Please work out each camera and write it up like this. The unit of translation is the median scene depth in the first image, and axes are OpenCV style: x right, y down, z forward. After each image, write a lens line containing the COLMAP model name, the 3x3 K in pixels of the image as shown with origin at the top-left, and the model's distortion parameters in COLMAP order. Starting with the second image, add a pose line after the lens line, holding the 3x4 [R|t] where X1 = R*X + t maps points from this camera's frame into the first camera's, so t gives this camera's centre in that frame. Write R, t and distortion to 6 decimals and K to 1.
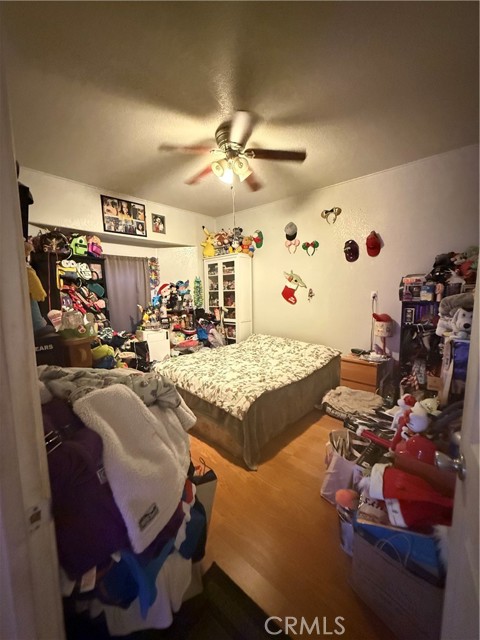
lens RADIAL K [[255.8, 0, 239.3], [0, 255.8, 318.2], [0, 0, 1]] dist [-0.000140, 0.000039]
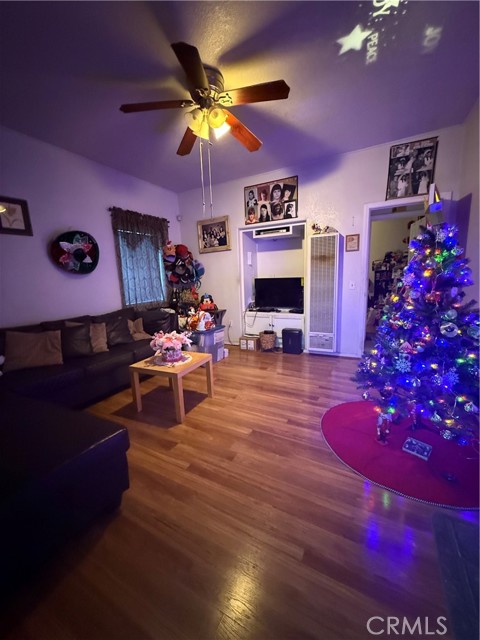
lens RADIAL K [[255.8, 0, 239.3], [0, 255.8, 318.2], [0, 0, 1]] dist [-0.000140, 0.000039]
pose [[0.971564, -0.067537, 0.226941, -1.339647], [0.056969, 0.996978, 0.052807, 0.200951], [-0.229821, -0.038377, 0.972476, -1.237931]]
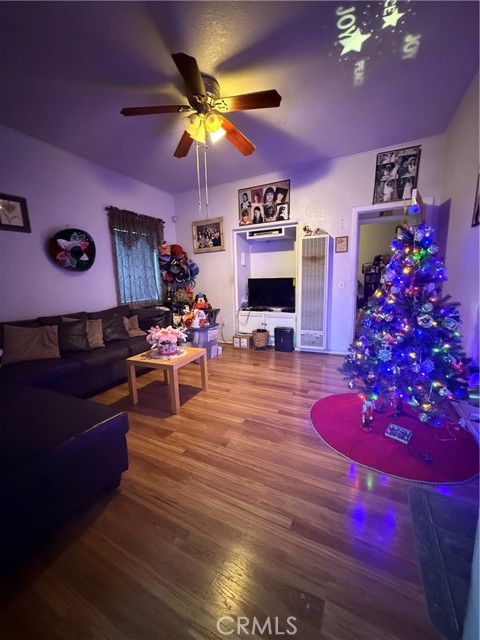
lens RADIAL K [[255.8, 0, 239.3], [0, 255.8, 318.2], [0, 0, 1]] dist [-0.000140, 0.000039]
pose [[0.965539, -0.059727, 0.253314, -1.351681], [0.050392, 0.997795, 0.043186, 0.224220], [-0.255334, -0.028933, 0.966420, -1.274677]]
